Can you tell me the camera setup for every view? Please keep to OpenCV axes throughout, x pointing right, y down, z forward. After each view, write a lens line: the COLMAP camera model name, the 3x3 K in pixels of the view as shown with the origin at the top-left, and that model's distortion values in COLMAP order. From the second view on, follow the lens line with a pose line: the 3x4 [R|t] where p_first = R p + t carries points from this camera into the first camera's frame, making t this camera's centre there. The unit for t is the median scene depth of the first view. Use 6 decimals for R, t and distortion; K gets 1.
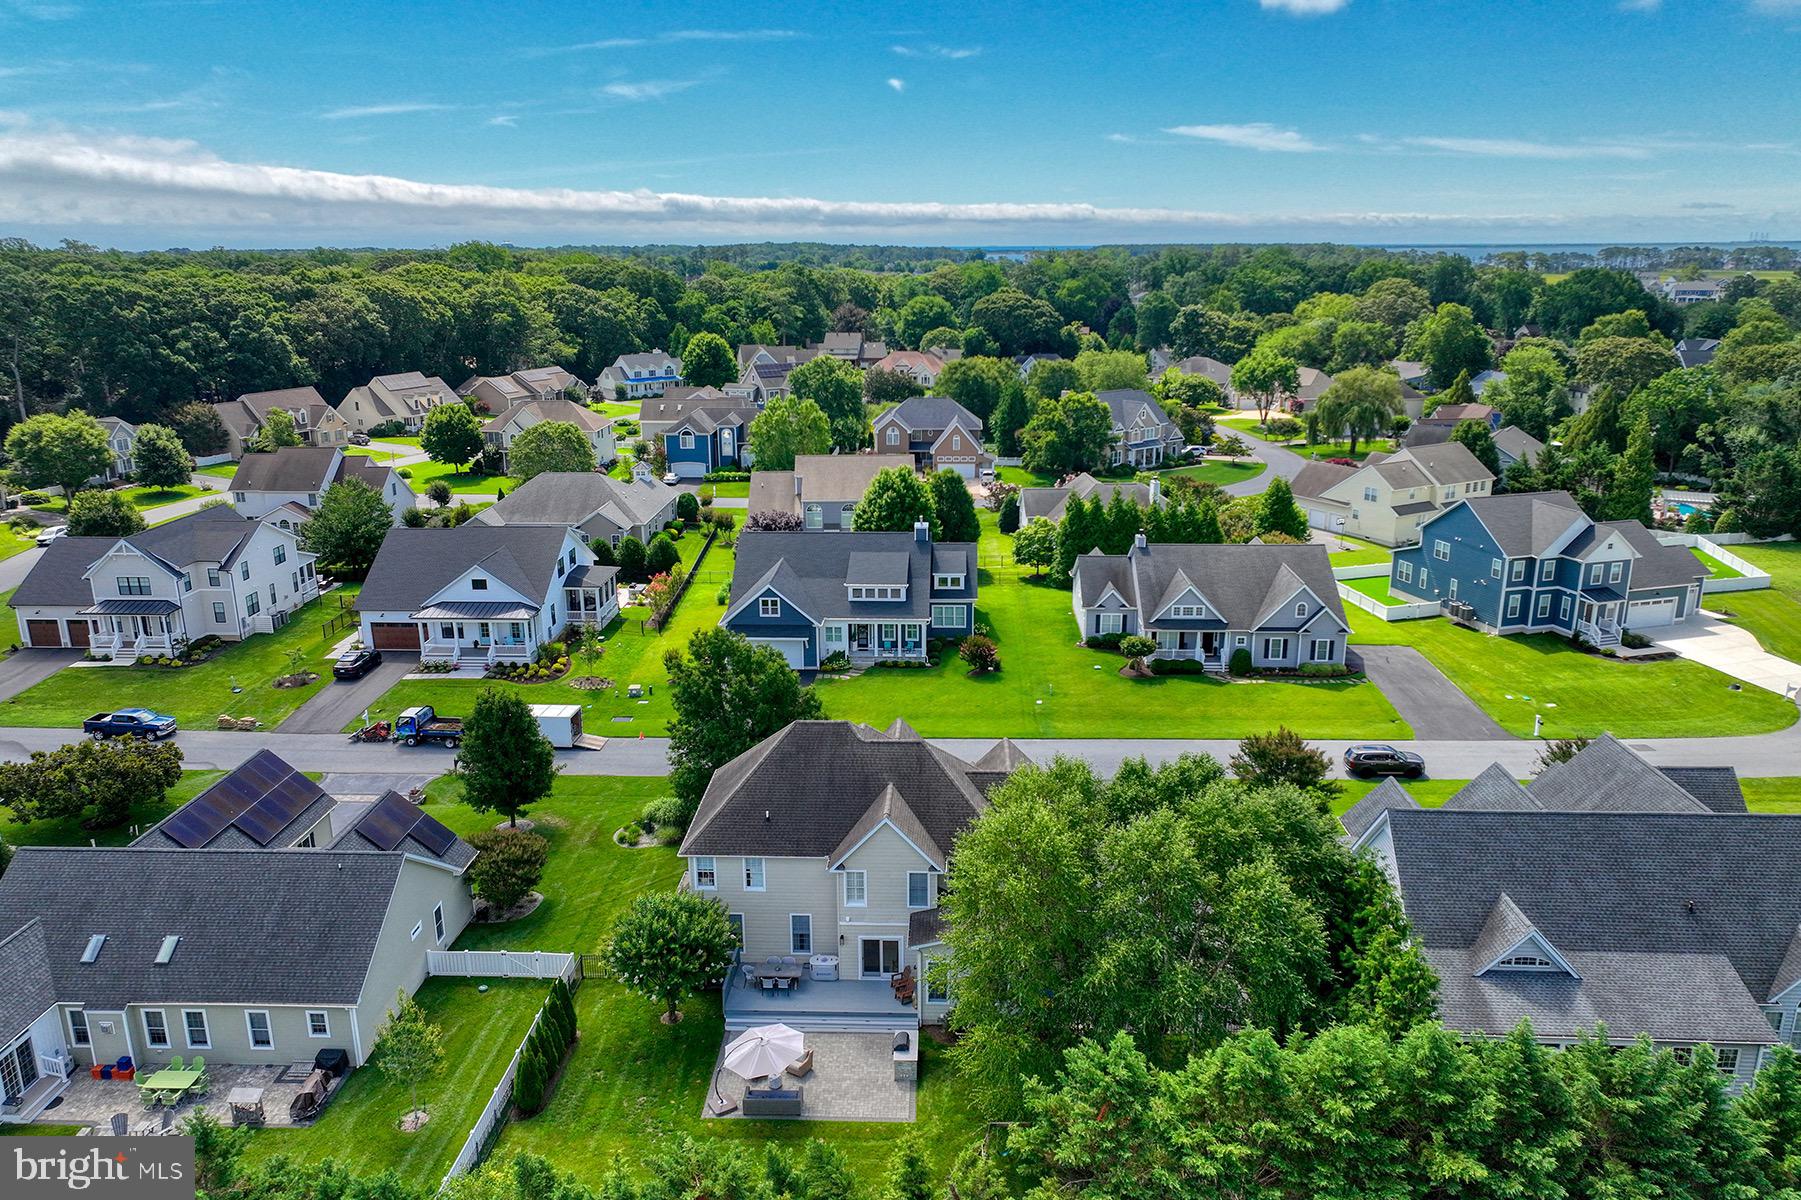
lens RADIAL K [[1267.0, 0, 902.1], [0, 1267.0, 593.6], [0, 0, 1]] dist [-0.001073, 0.015981]
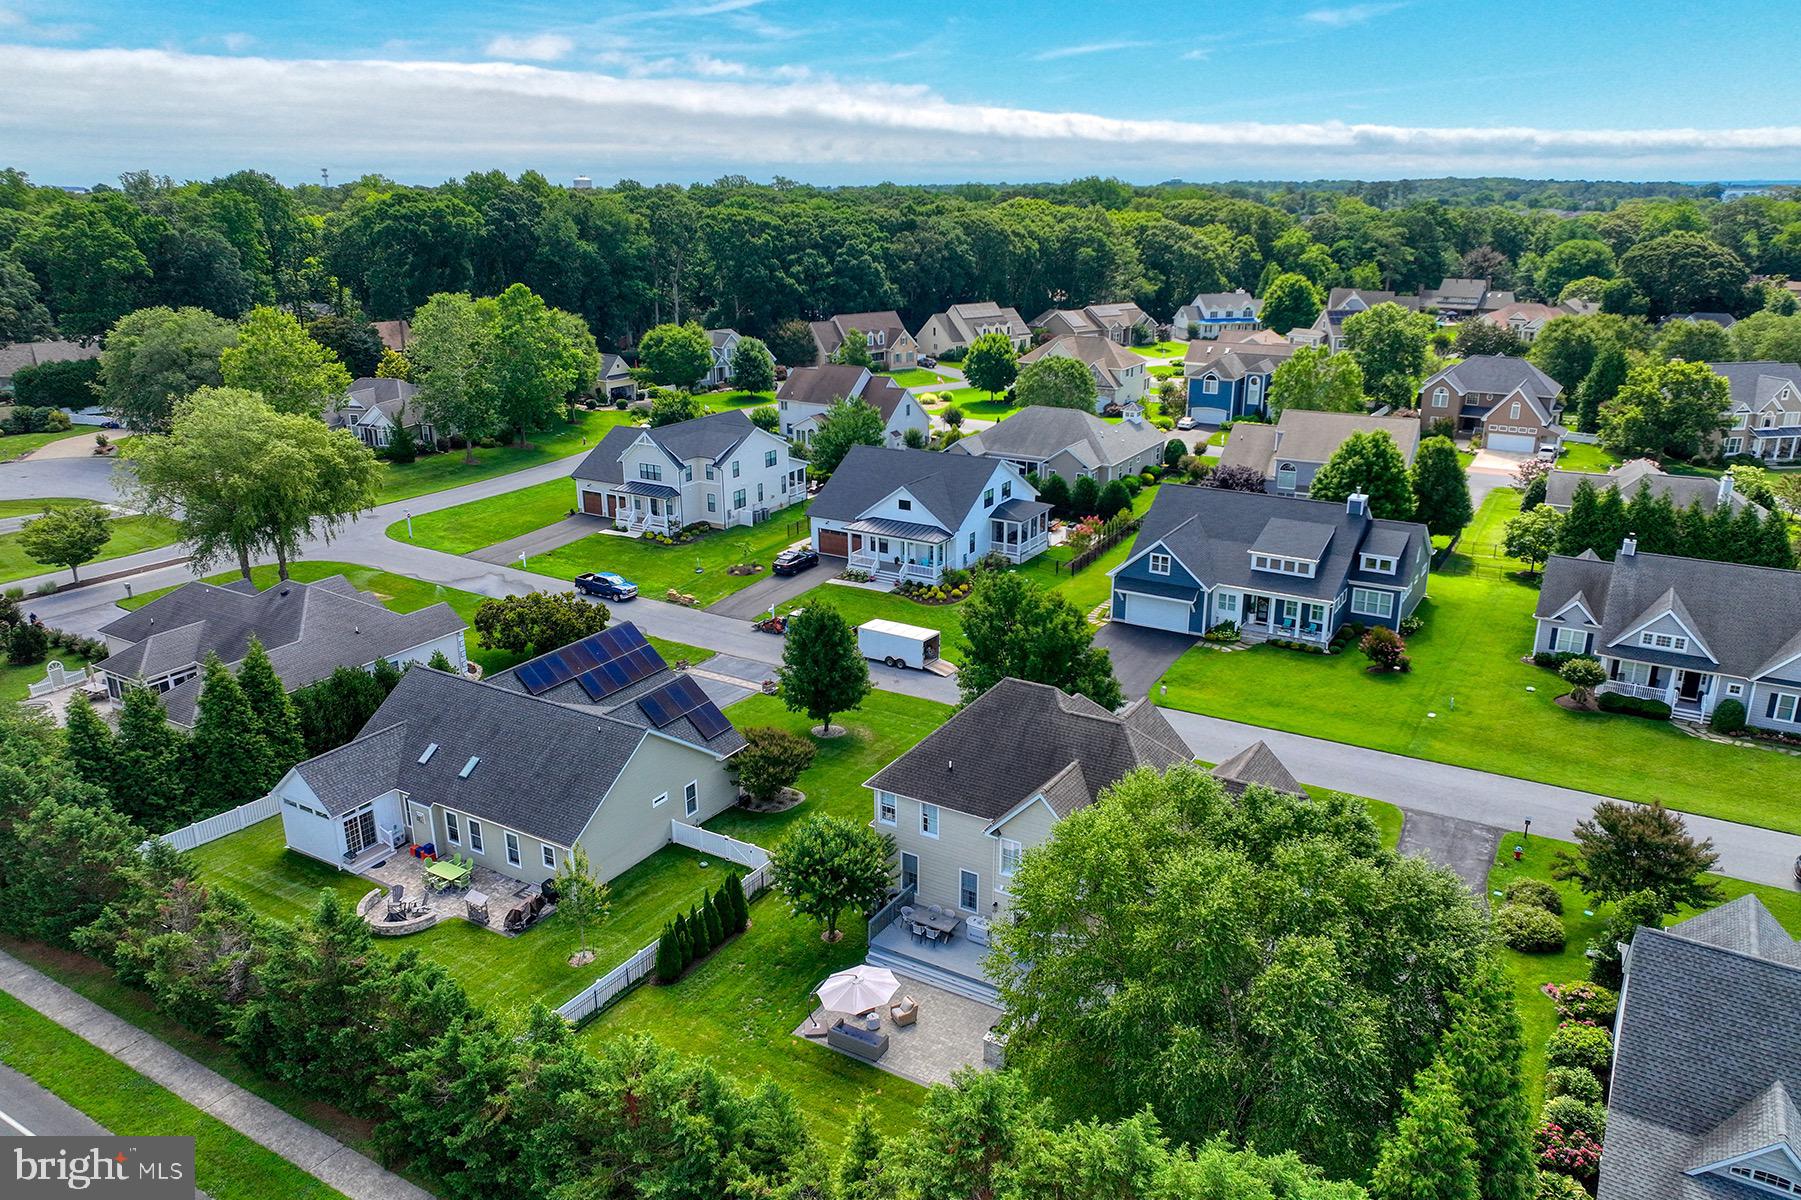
lens RADIAL K [[1267.0, 0, 900.8], [0, 1267.0, 592.7], [0, 0, 1]] dist [-0.001073, 0.015981]
pose [[0.876712, 0.149522, -0.457187, 0.160459], [-0.128333, 0.988717, 0.077262, -0.016201], [0.463581, -0.009064, 0.886008, 0.059936]]
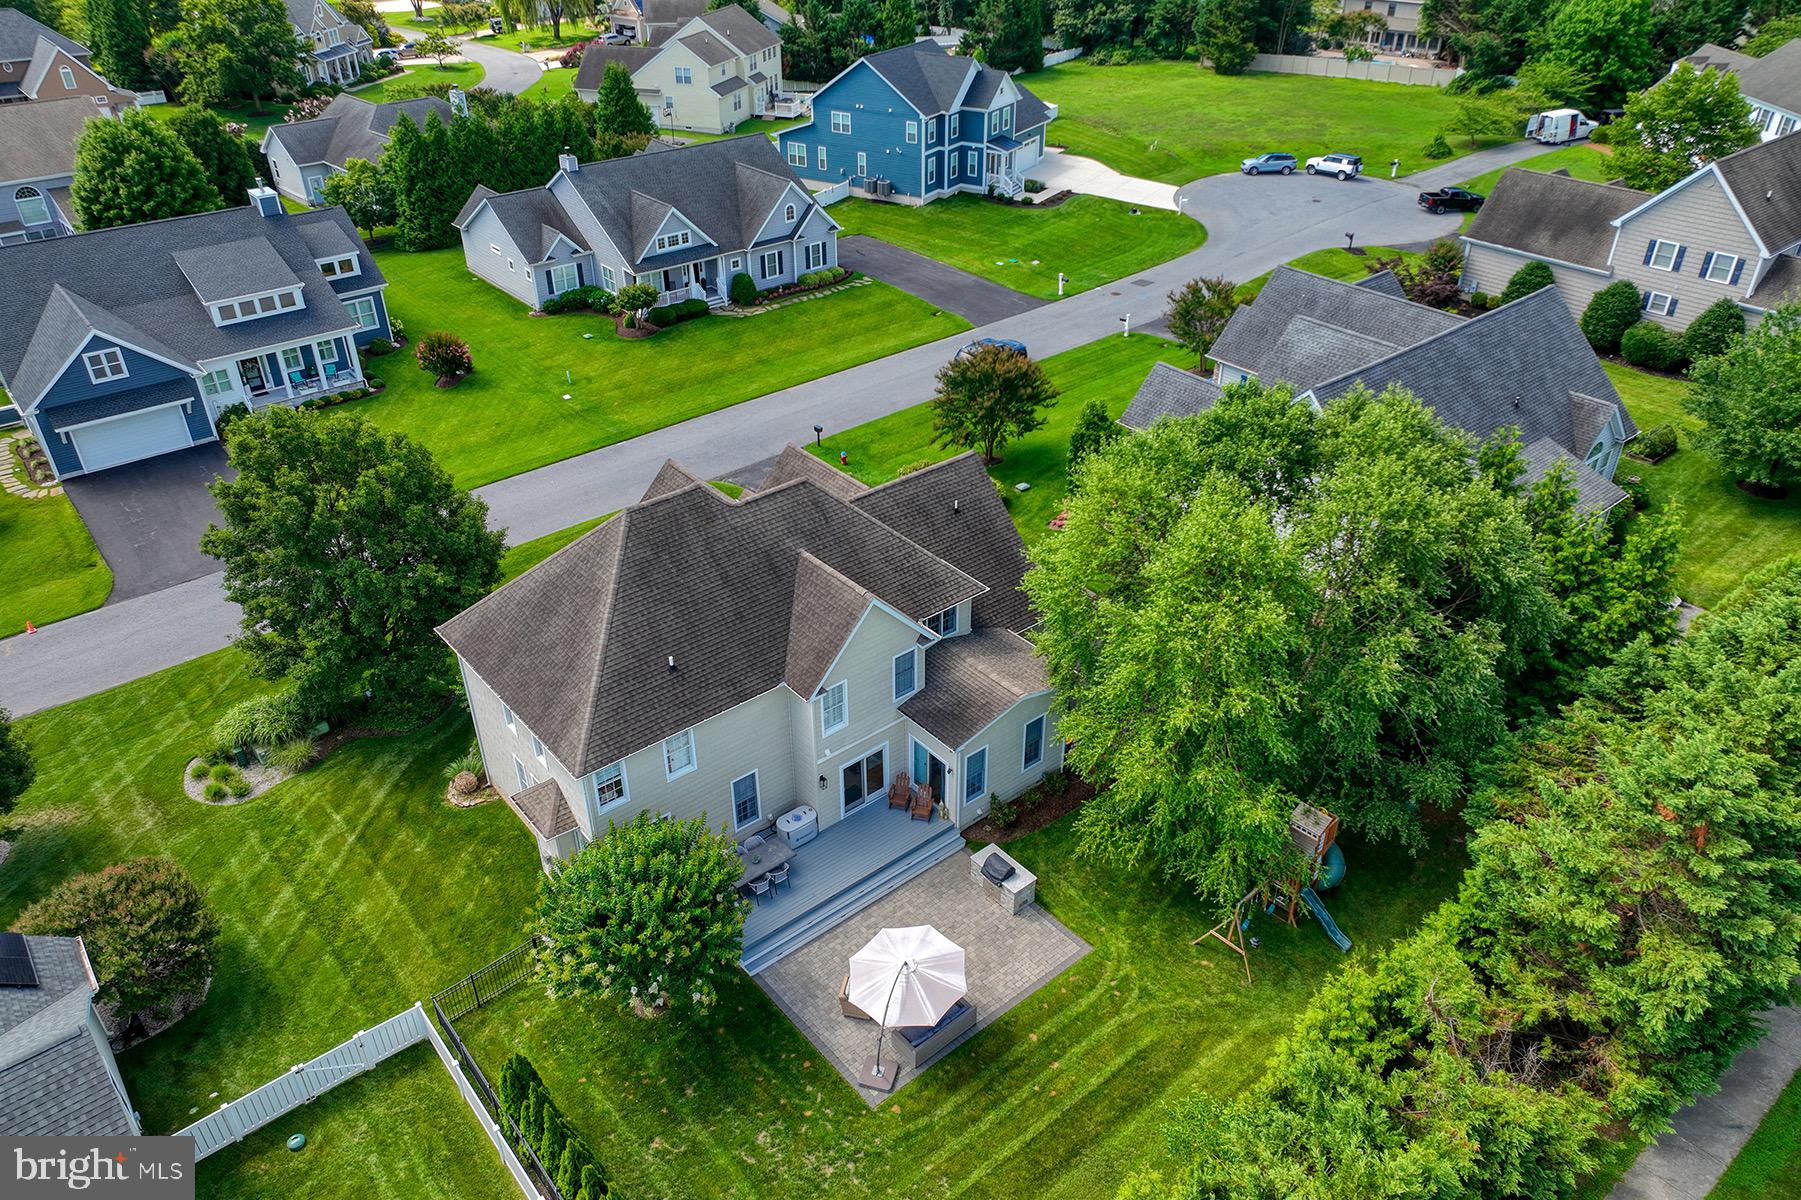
lens RADIAL K [[1267.0, 0, 898.0], [0, 1267.0, 599.5], [0, 0, 1]] dist [-0.001073, 0.015981]
pose [[0.745256, -0.356942, 0.563193, -0.202571], [0.179320, 0.920821, 0.346313, -0.029279], [-0.642214, -0.157100, 0.750254, 0.252245]]
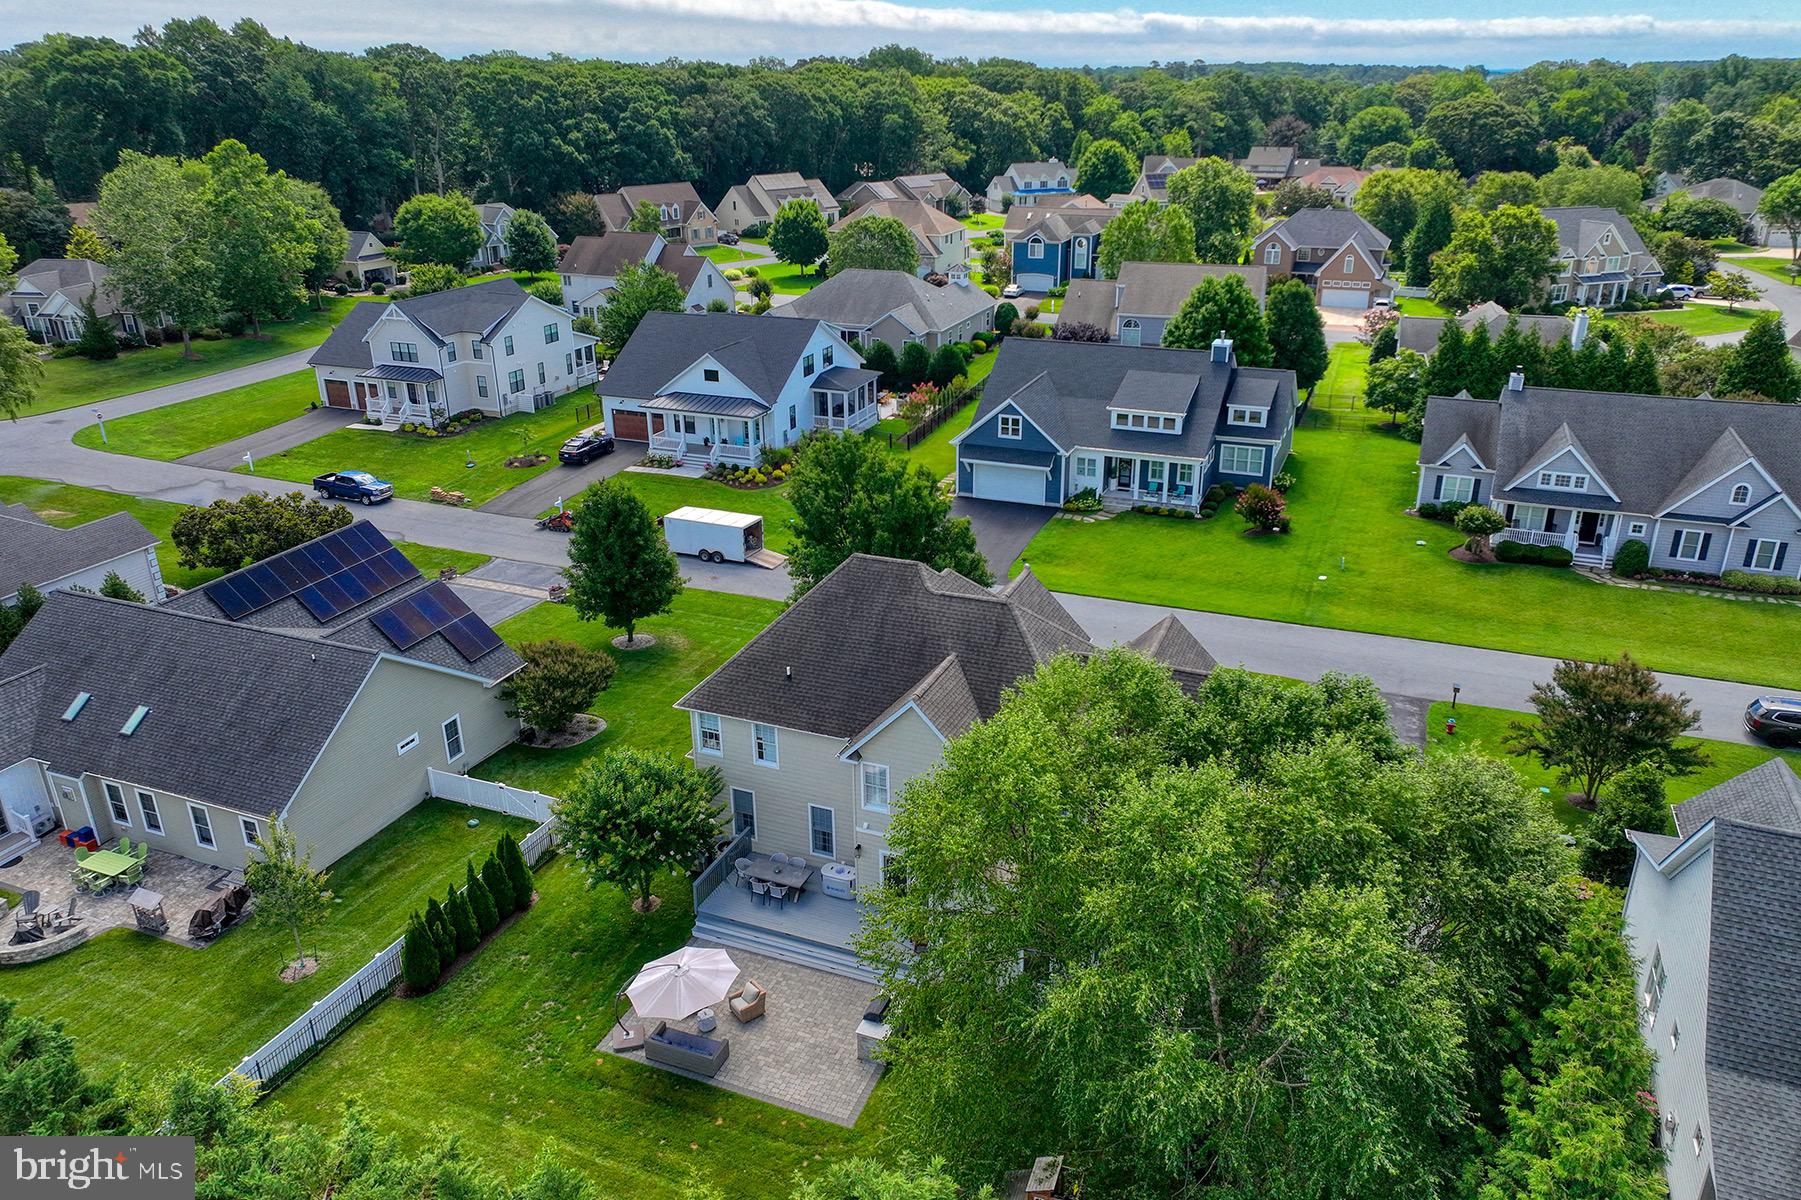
lens RADIAL K [[1267.0, 0, 904.1], [0, 1267.0, 596.4], [0, 0, 1]] dist [-0.001073, 0.015981]
pose [[0.940424, 0.127528, -0.315181, 0.104638], [-0.087308, 0.986486, 0.138644, 0.011134], [0.328603, -0.102866, 0.938850, 0.176649]]
